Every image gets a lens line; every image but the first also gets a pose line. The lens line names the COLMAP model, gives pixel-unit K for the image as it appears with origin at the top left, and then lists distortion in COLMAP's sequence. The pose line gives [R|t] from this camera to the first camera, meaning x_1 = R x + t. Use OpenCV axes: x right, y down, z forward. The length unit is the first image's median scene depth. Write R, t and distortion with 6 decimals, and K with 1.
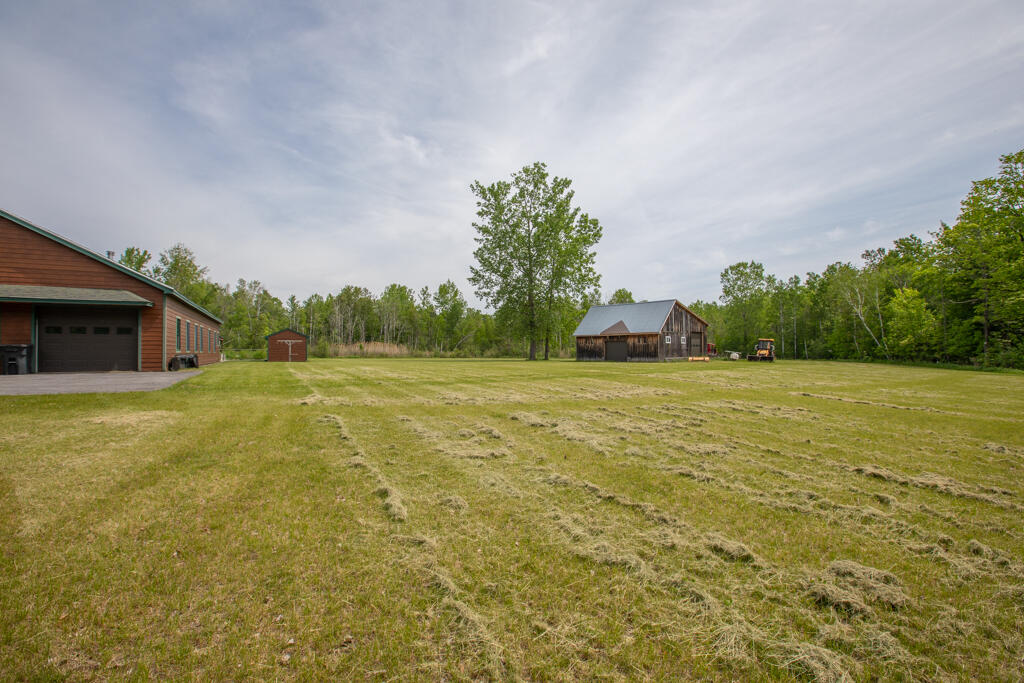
lens RADIAL K [[470.4, 0, 512.4], [0, 470.4, 344.7], [0, 0, 1]] dist [-0.036656, 0.014659]
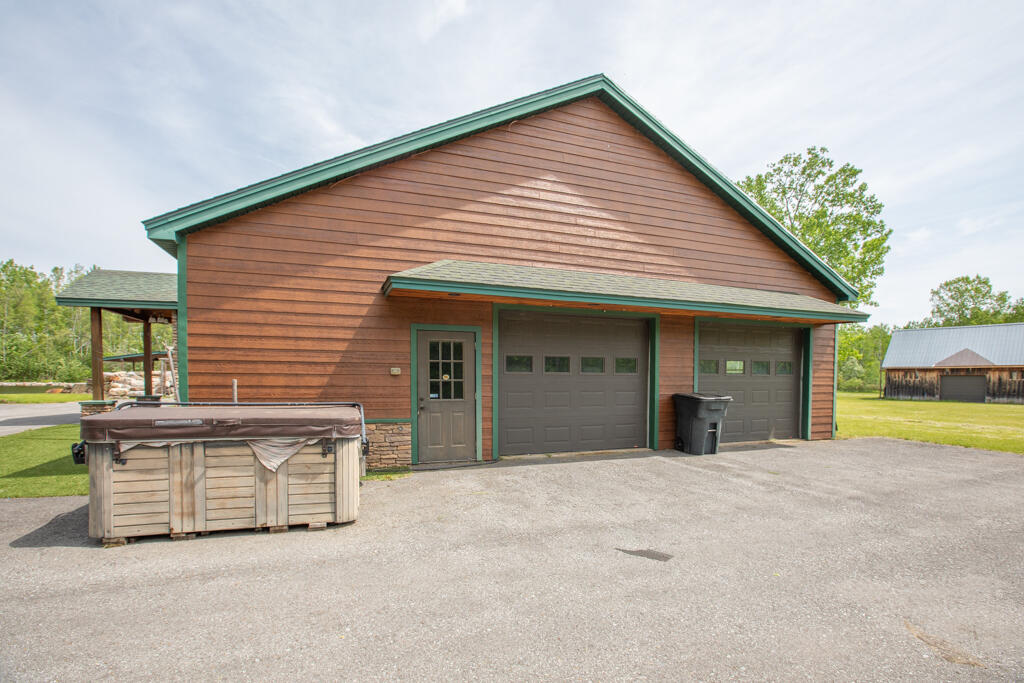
lens RADIAL K [[470.4, 0, 493.4], [0, 470.4, 396.0], [0, 0, 1]] dist [-0.036656, 0.014659]
pose [[0.993435, 0.013969, -0.113546, -0.441012], [-0.007580, 0.998374, 0.056503, -0.009875], [0.114151, -0.055272, 0.991925, 0.158264]]
